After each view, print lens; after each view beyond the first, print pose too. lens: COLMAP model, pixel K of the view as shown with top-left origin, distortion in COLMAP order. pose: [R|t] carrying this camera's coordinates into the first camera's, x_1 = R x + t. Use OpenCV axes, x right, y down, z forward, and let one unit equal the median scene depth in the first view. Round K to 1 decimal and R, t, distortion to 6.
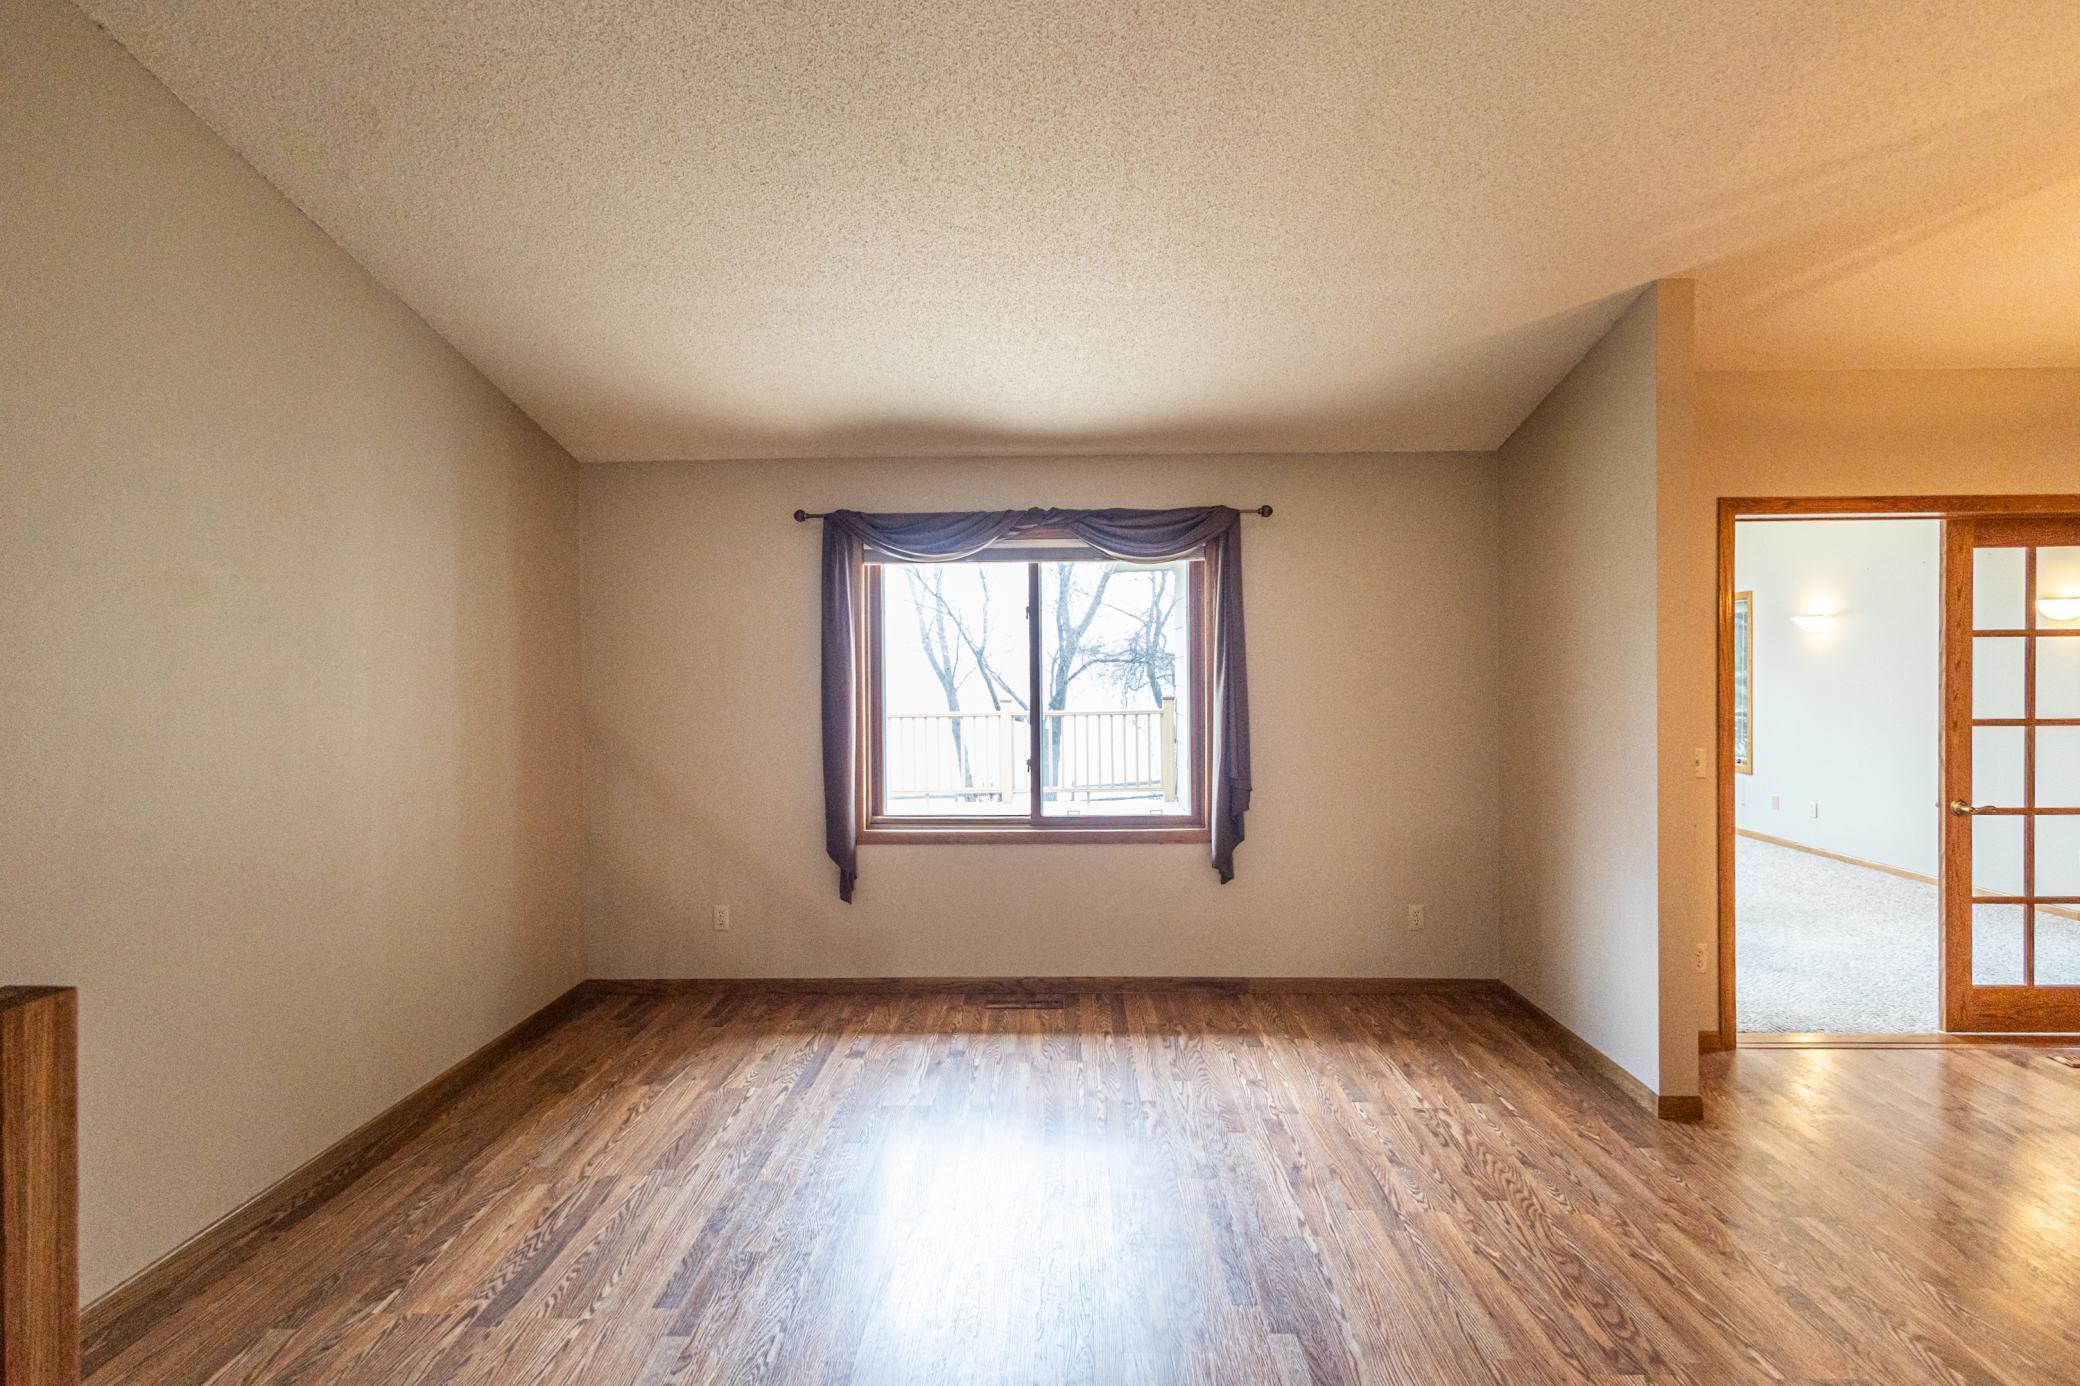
lens RADIAL K [[965.7, 0, 1047.3], [0, 965.7, 691.5], [0, 0, 1]] dist [0.004229, 0.000258]
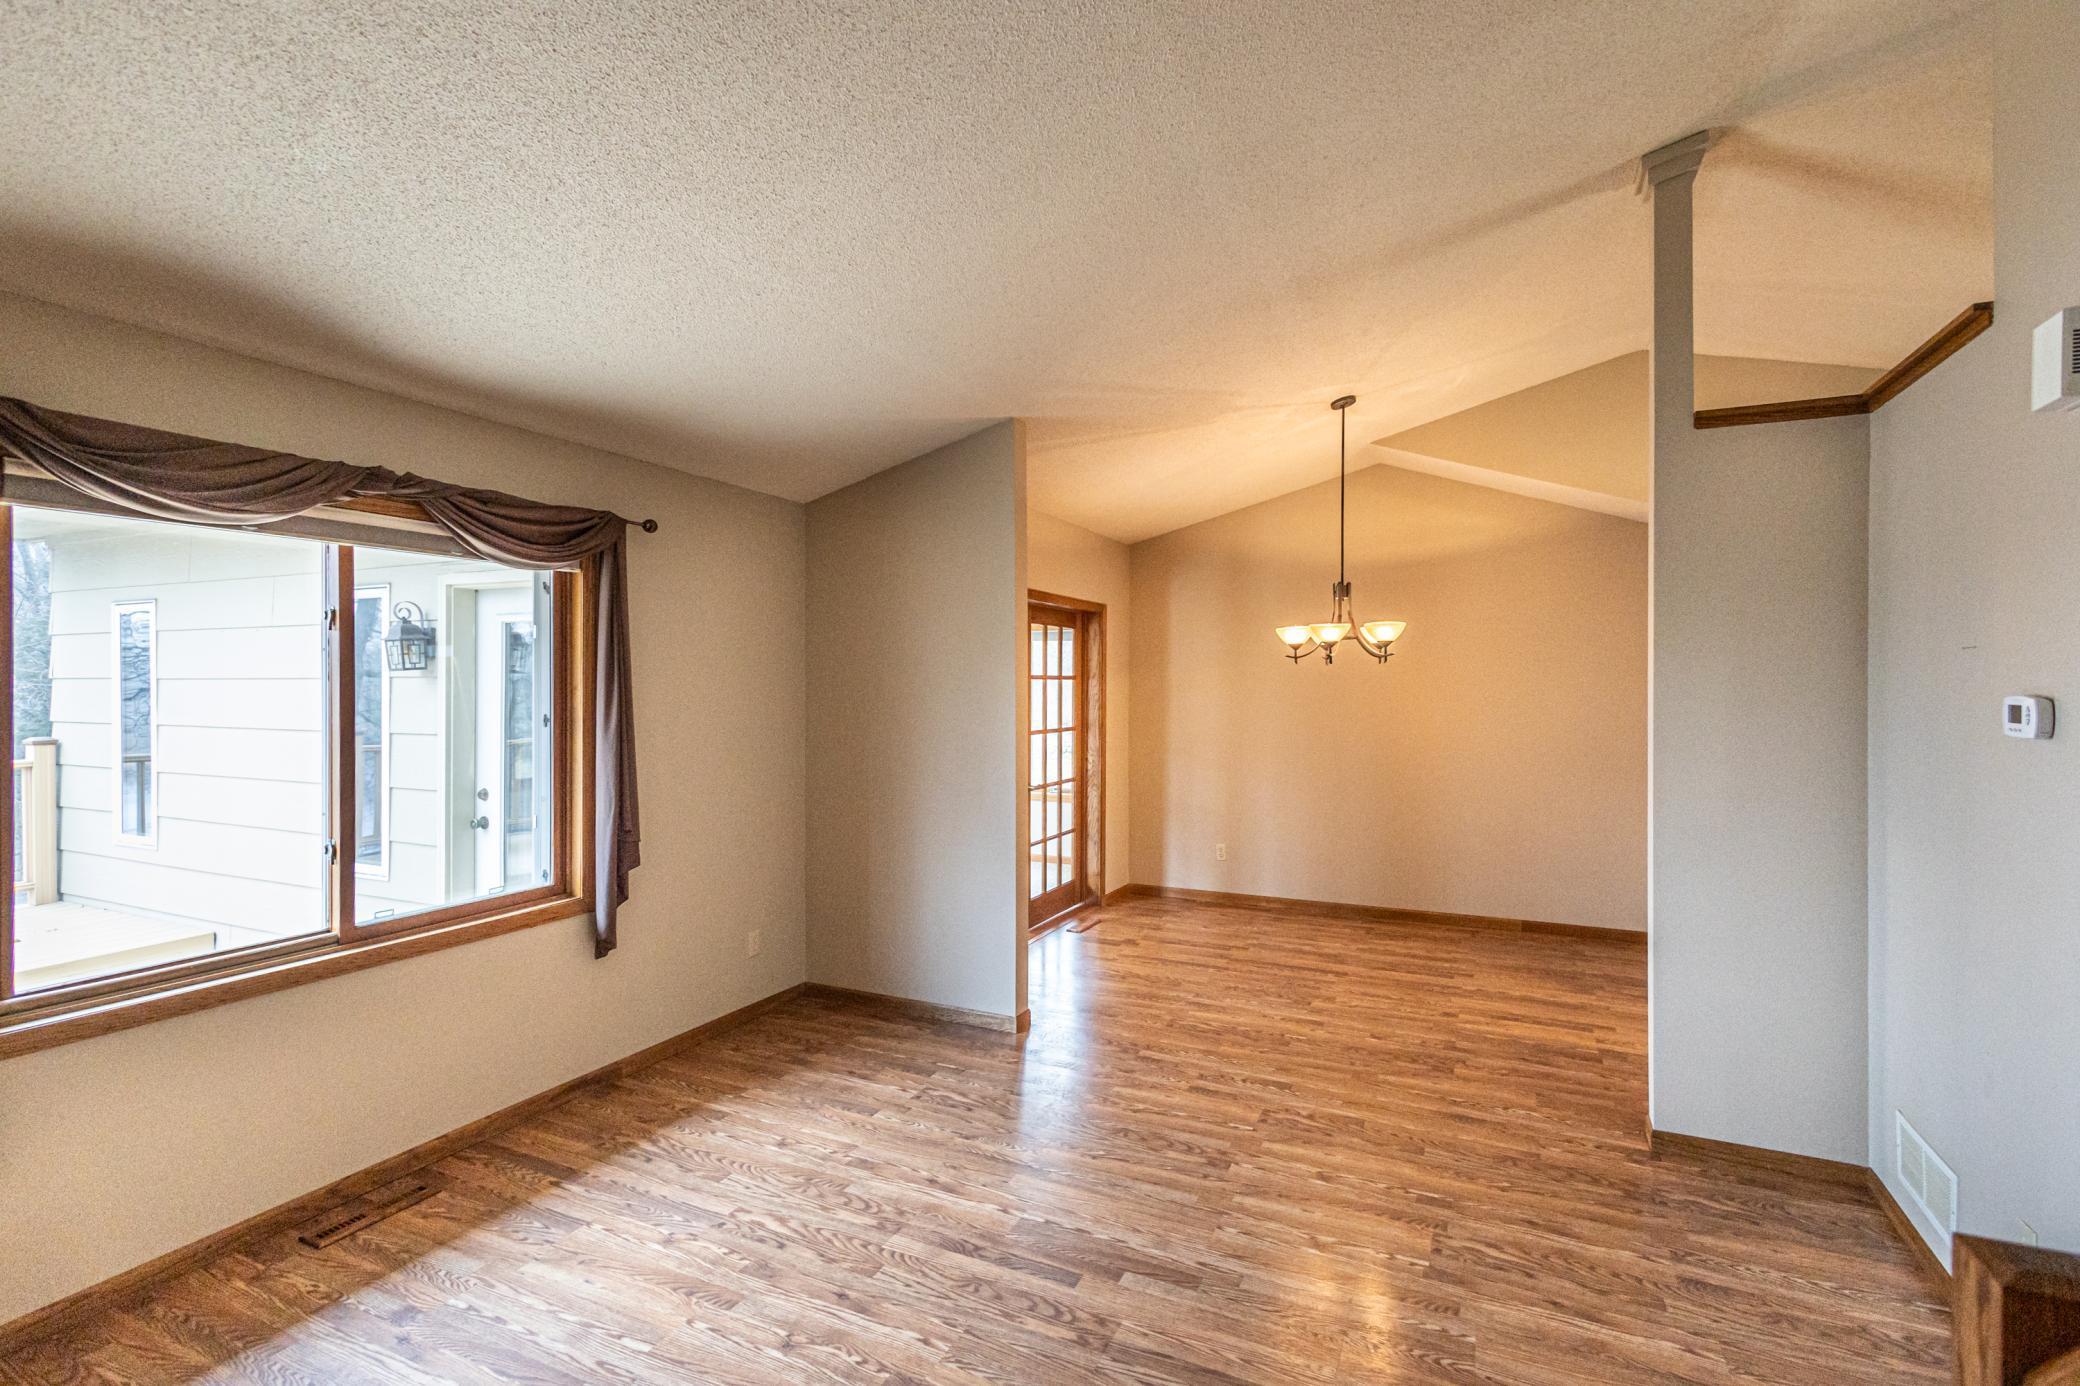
lens RADIAL K [[965.7, 0, 1047.3], [0, 965.7, 691.5], [0, 0, 1]] dist [0.004229, 0.000258]
pose [[0.406425, 0.000447, 0.913684, -0.448040], [0.019027, 0.999779, -0.008953, -0.018779], [-0.913486, 0.021024, 0.406326, 0.307553]]
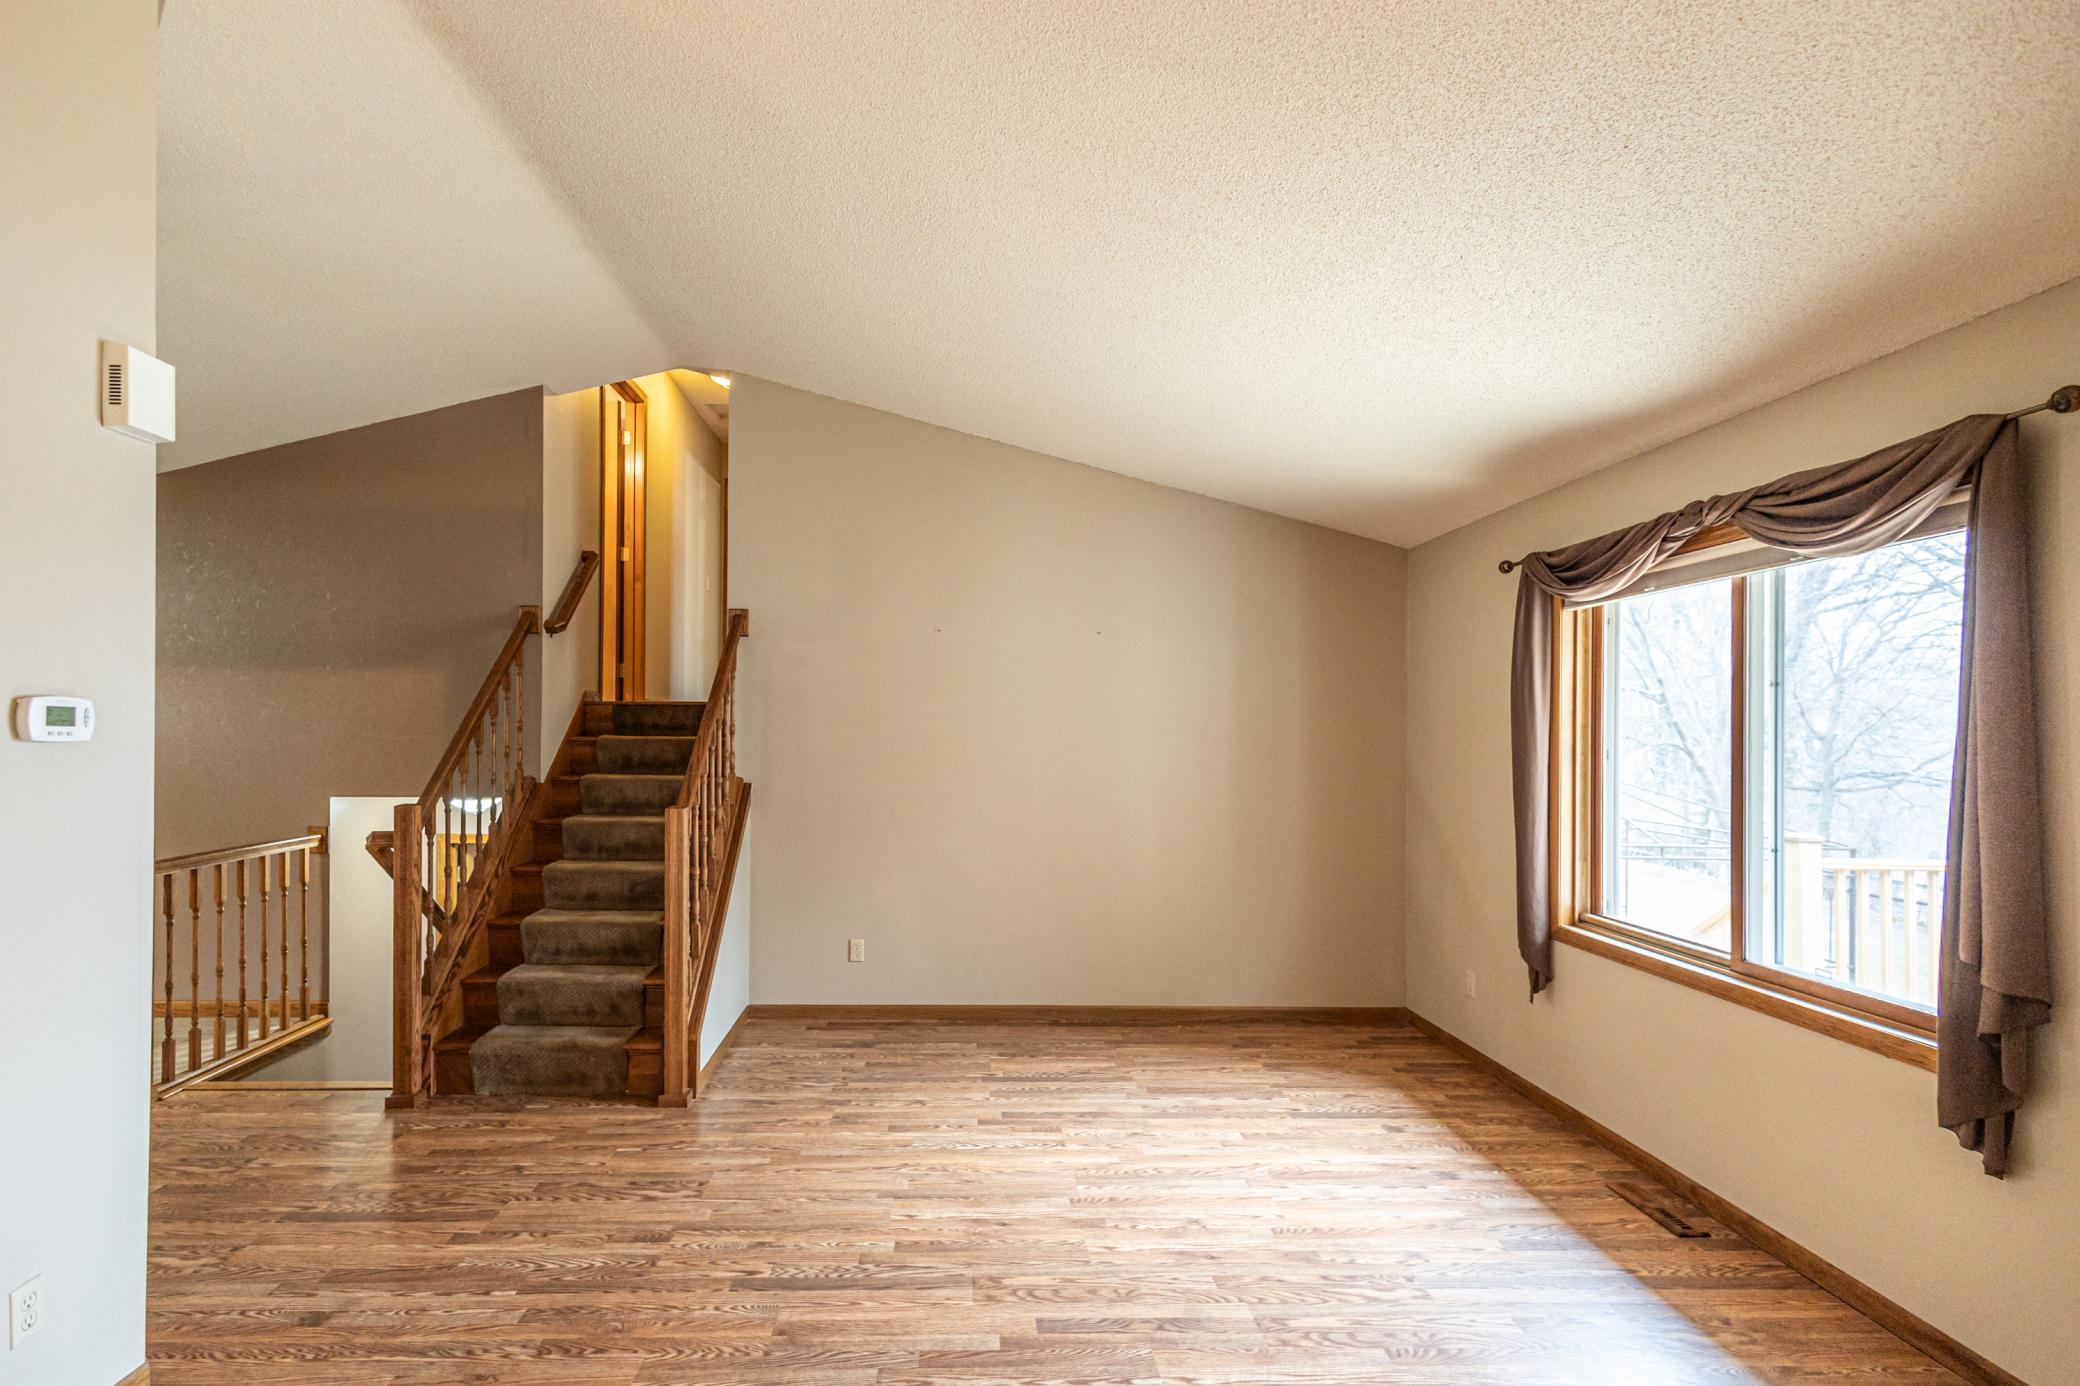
lens RADIAL K [[1008.7, 0, 962.2], [0, 1008.7, 725.6], [0, 0, 1]] dist [0.001593, -0.000138]
pose [[0.018132, 0.001108, -0.999835, 0.714464], [-0.034279, 0.999412, 0.000486, -0.012764], [0.999248, 0.034265, 0.018159, 0.475112]]
